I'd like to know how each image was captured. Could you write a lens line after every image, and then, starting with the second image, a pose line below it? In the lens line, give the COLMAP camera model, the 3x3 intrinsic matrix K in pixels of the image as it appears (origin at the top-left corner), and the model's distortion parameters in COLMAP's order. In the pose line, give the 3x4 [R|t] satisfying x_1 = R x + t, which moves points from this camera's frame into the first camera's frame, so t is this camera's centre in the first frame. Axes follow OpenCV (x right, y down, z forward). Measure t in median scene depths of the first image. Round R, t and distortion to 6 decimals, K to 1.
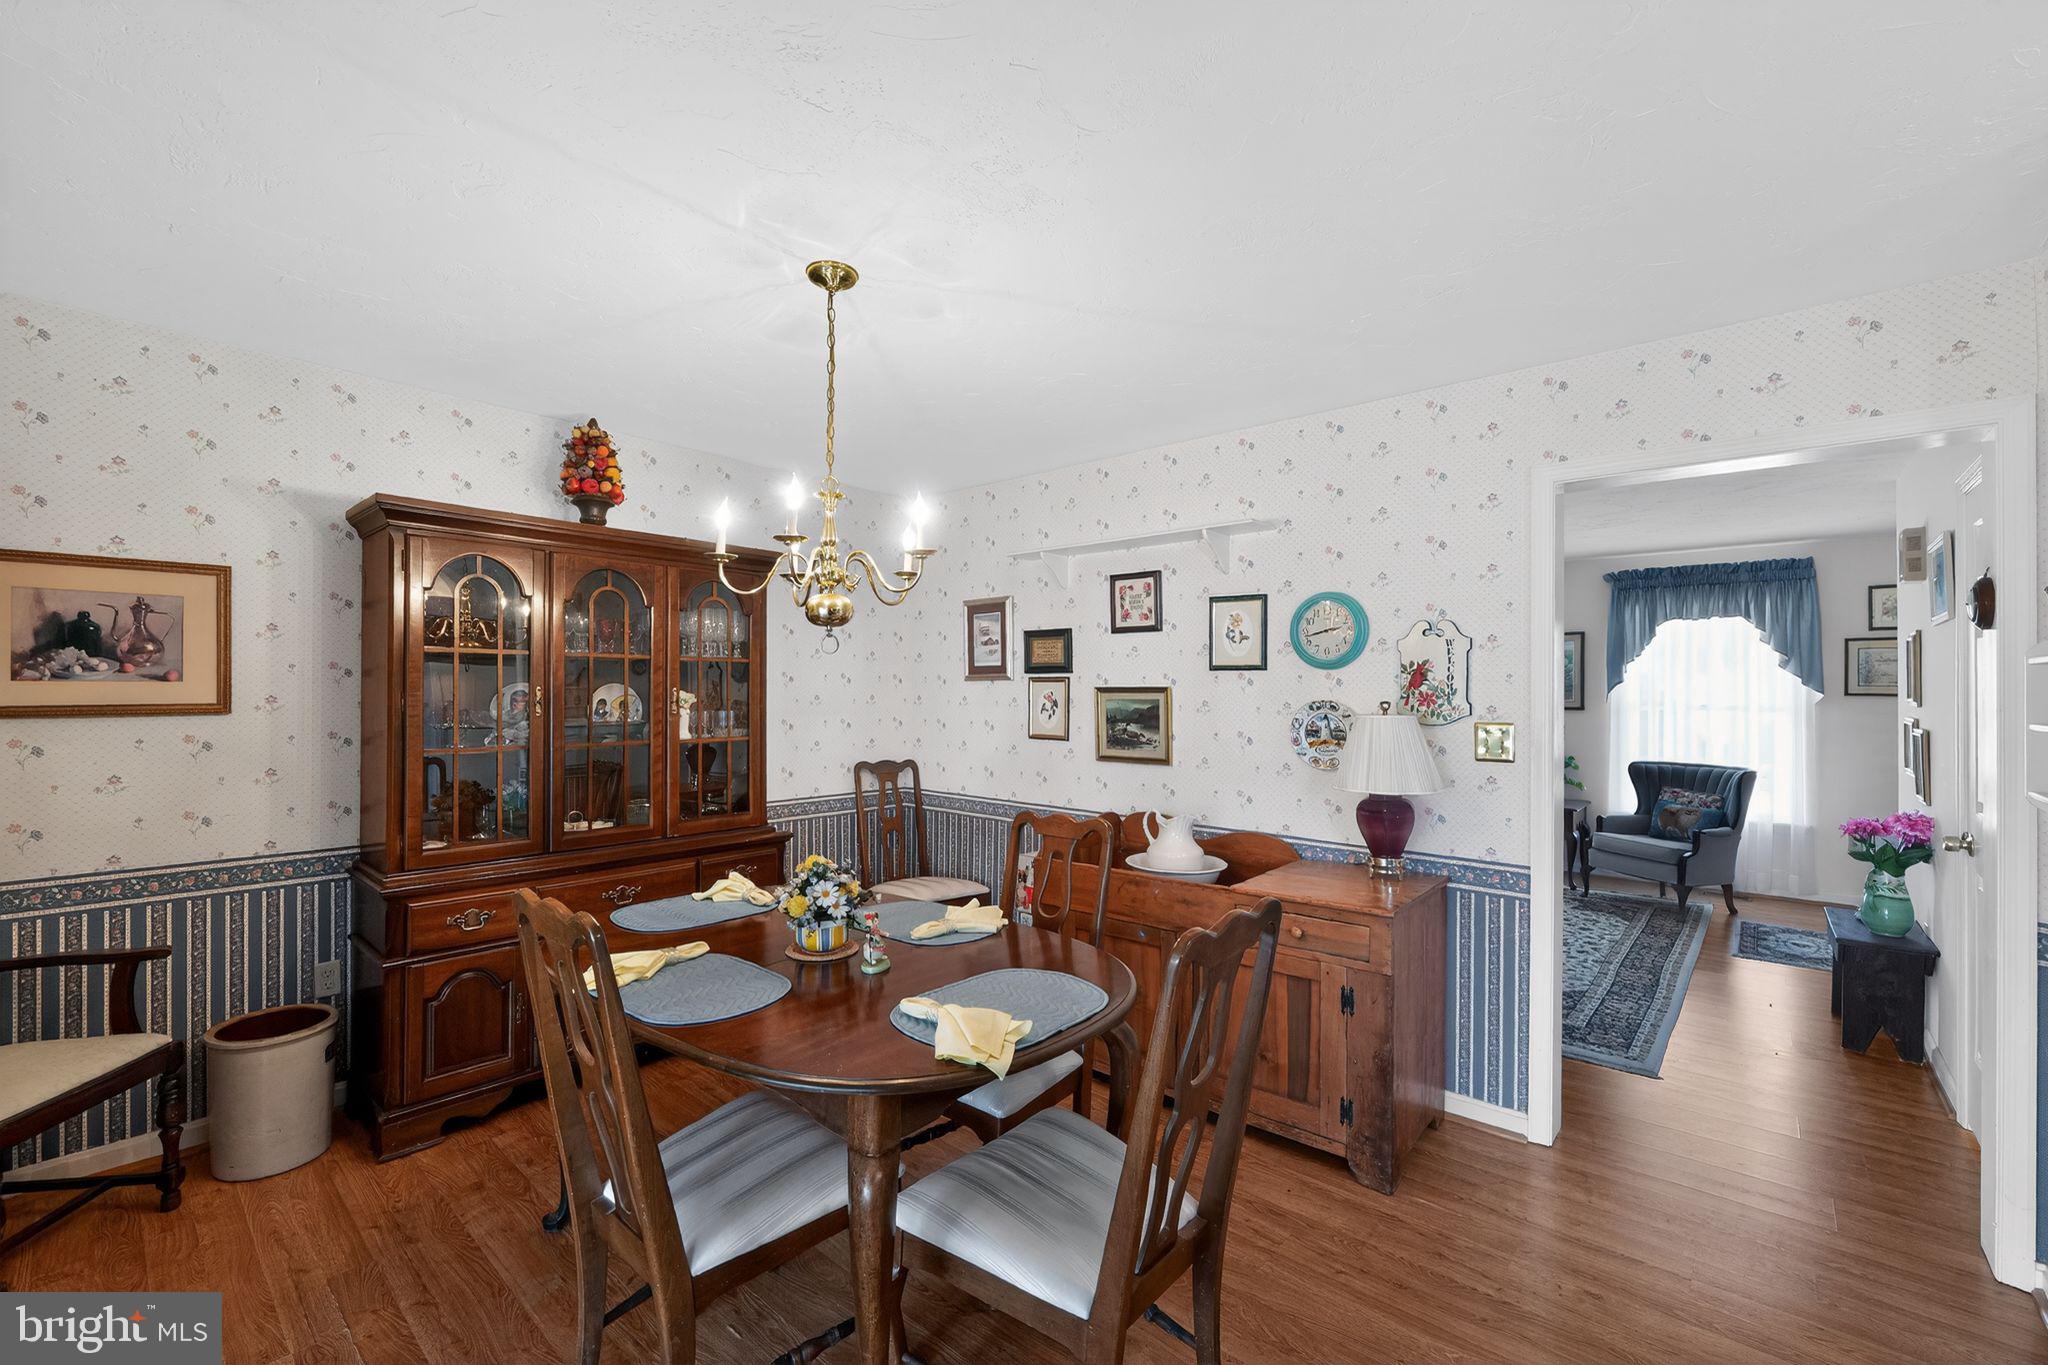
lens RADIAL K [[842.5, 0, 1016.4], [0, 842.5, 687.6], [0, 0, 1]] dist [-0.012450, 0.000854]
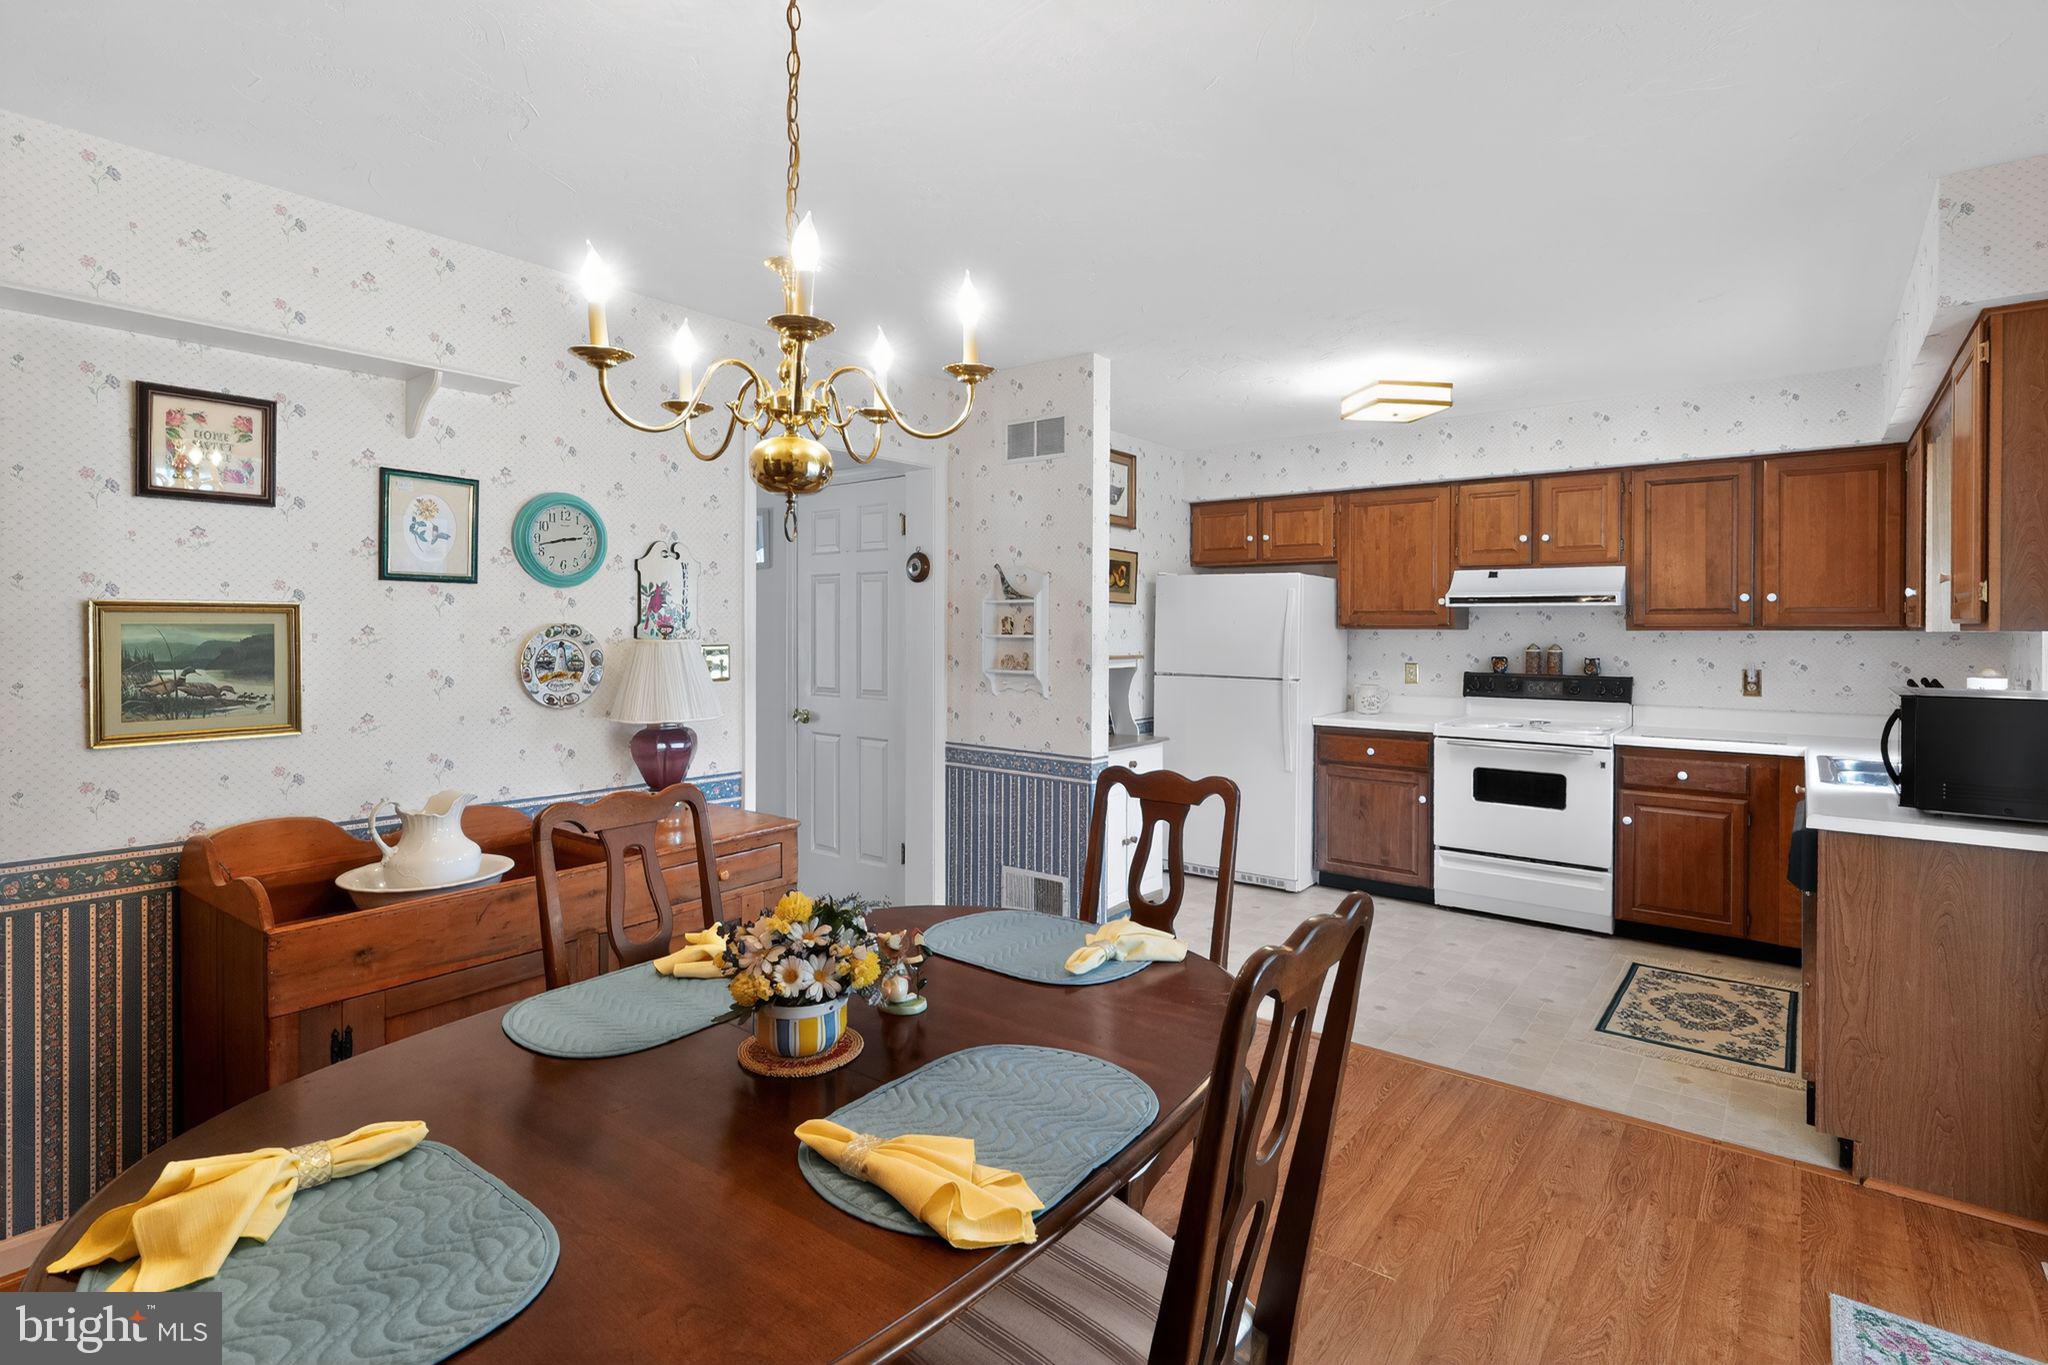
lens RADIAL K [[982.1, 0, 1029.7], [0, 982.1, 635.1], [0, 0, 1]] dist [0.002743, 0.000106]
pose [[-0.062532, -0.012425, 0.997966, -0.558142], [-0.010165, 0.999879, 0.011812, 0.008588], [-0.997991, -0.009406, -0.062651, 0.541456]]
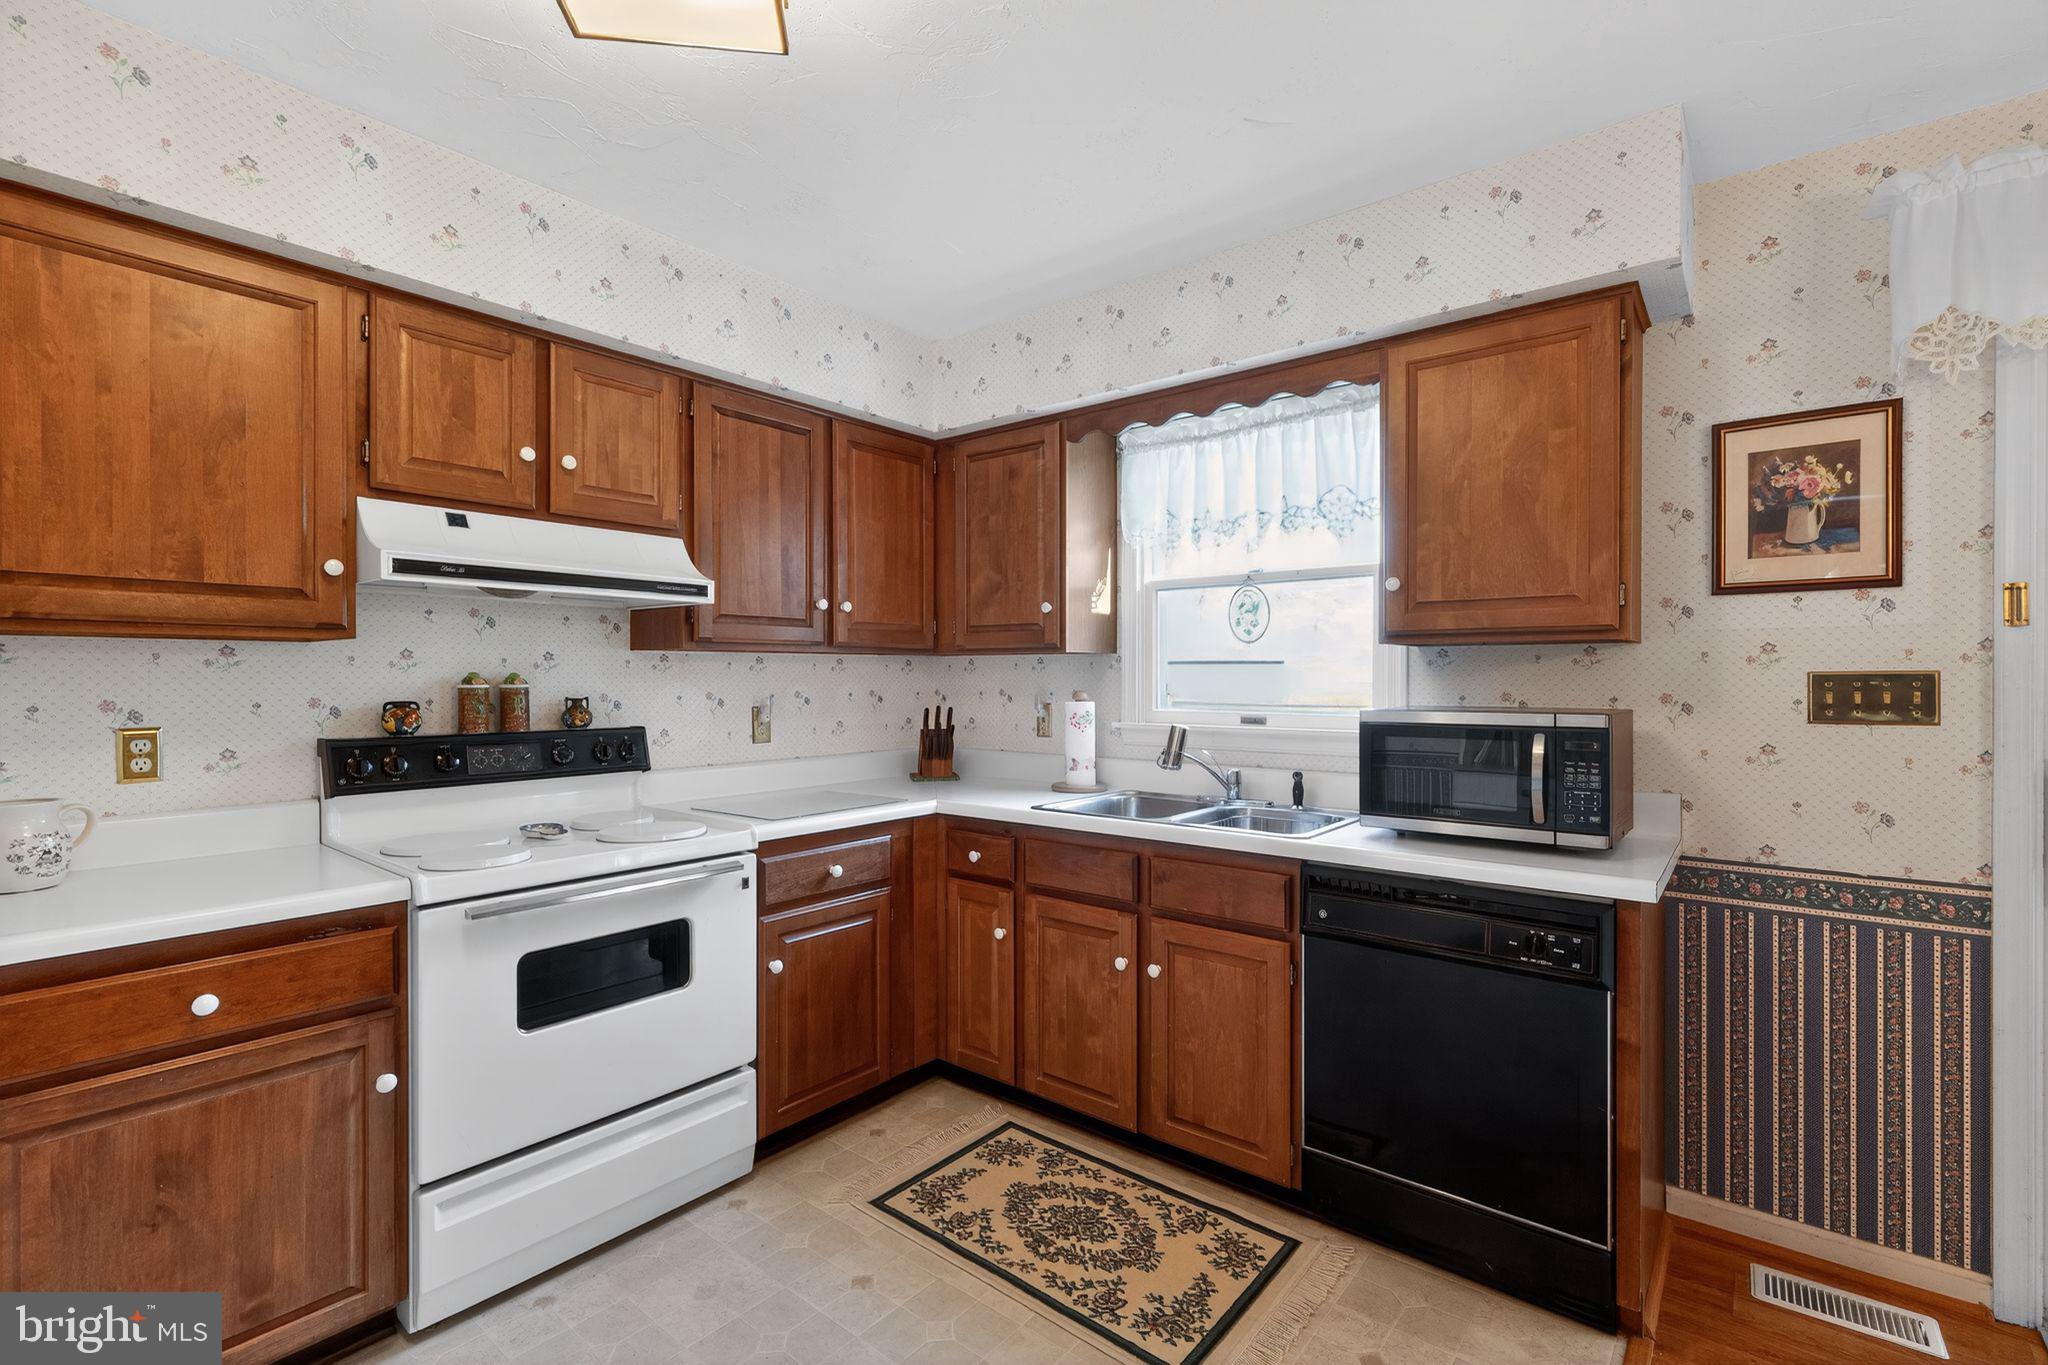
lens RADIAL K [[924.0, 0, 1019.7], [0, 924.0, 680.8], [0, 0, 1]] dist [0.004389, -0.002744]
pose [[-0.999221, -0.005732, -0.039058, 0.496099], [-0.005630, 0.999980, -0.002720, 0.036958], [0.039073, -0.002498, -0.999233, 0.403164]]
